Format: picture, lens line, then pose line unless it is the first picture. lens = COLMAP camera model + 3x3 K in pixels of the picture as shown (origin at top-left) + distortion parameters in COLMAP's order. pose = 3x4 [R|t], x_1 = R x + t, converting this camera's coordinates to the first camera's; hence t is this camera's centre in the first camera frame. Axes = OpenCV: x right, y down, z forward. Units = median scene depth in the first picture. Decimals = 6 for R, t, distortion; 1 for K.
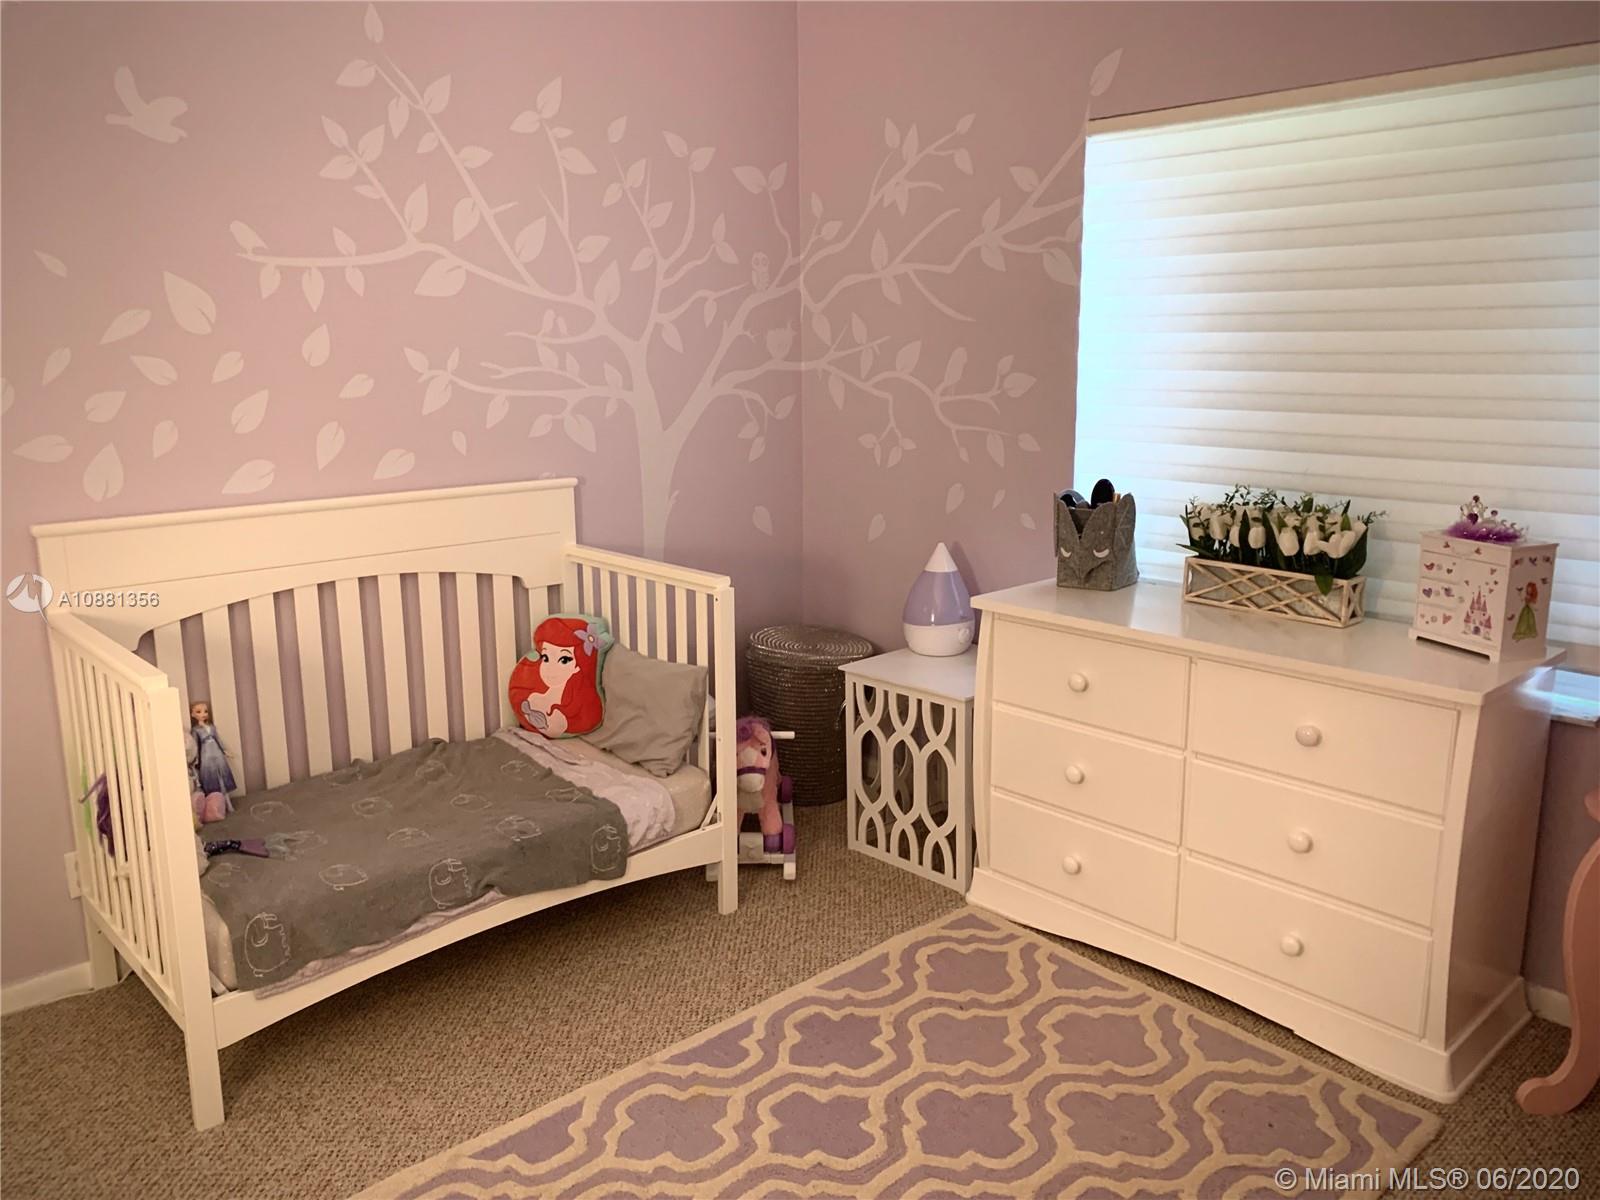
lens RADIAL K [[1212.0, 0, 802.1], [0, 1212.0, 582.8], [0, 0, 1]] dist [0.131769, -0.173302]
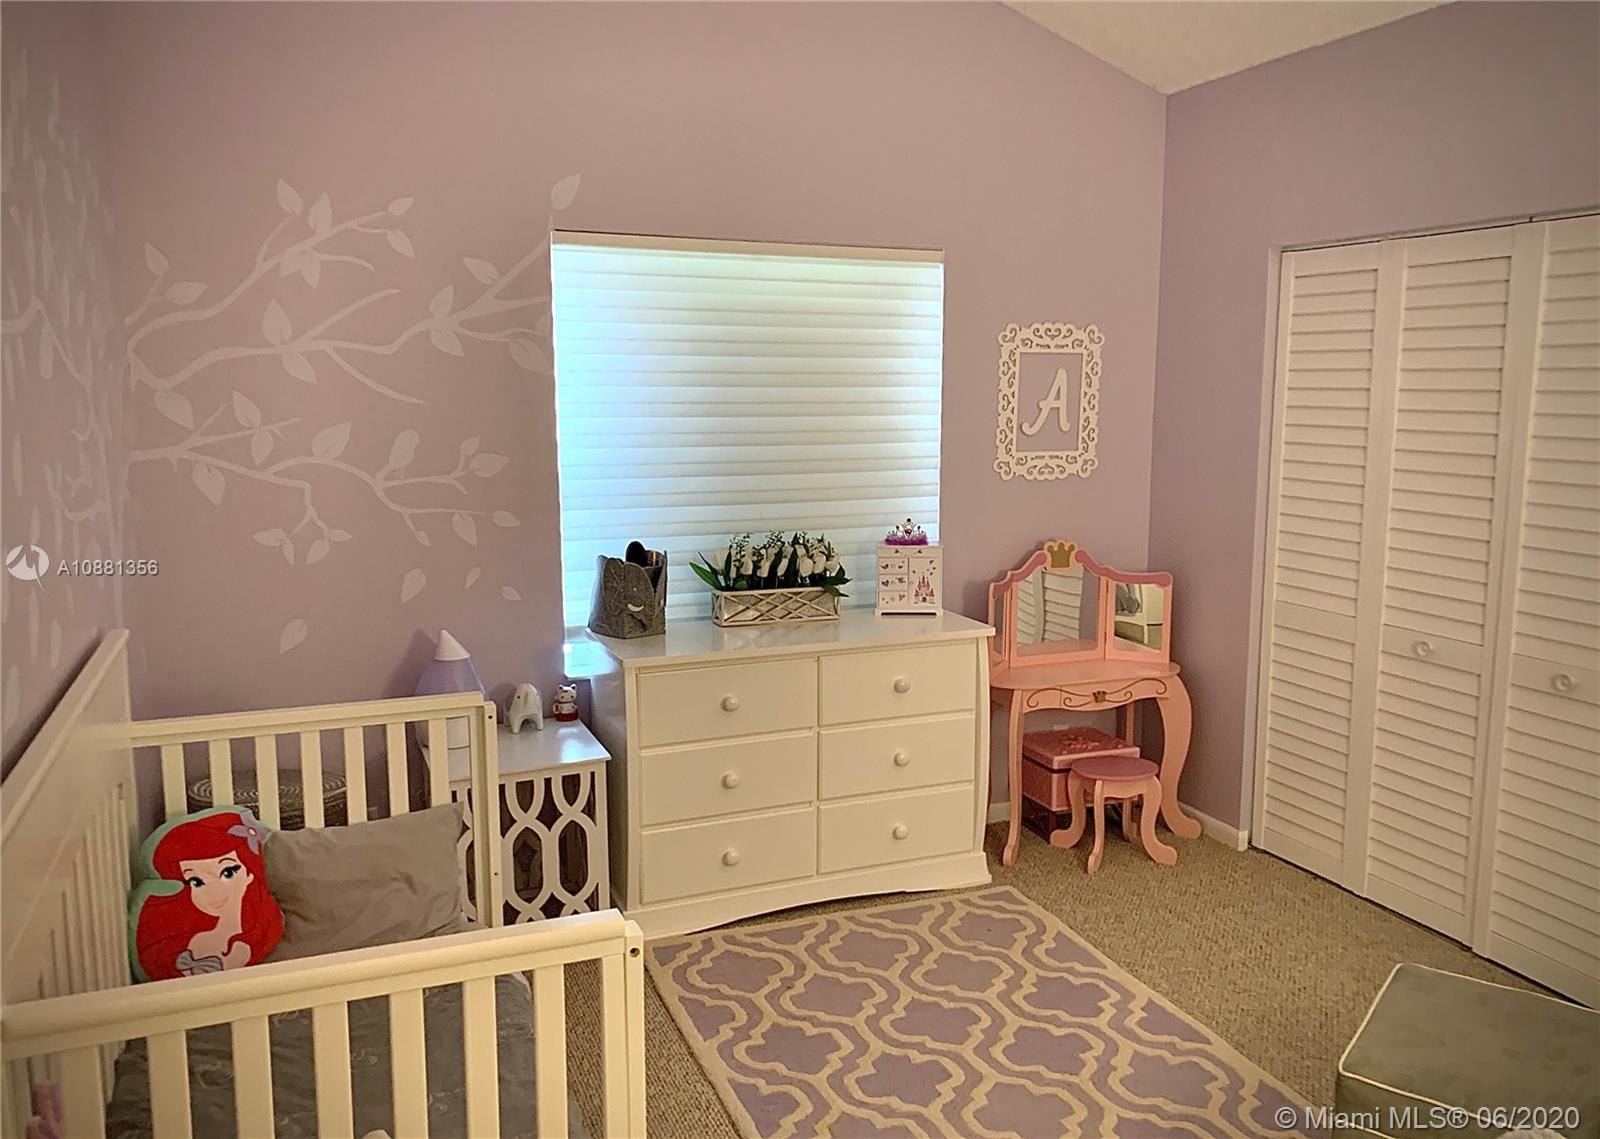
lens RADIAL K [[1277.0, 0, 800.0], [0, 1277.0, 569.5], [0, 0, 1]] dist [0.042868, -0.001720]
pose [[0.360854, -0.131573, 0.923294, -0.787300], [0.181793, 0.980932, 0.068736, -0.108628], [-0.914732, 0.143045, 0.377893, 0.386669]]
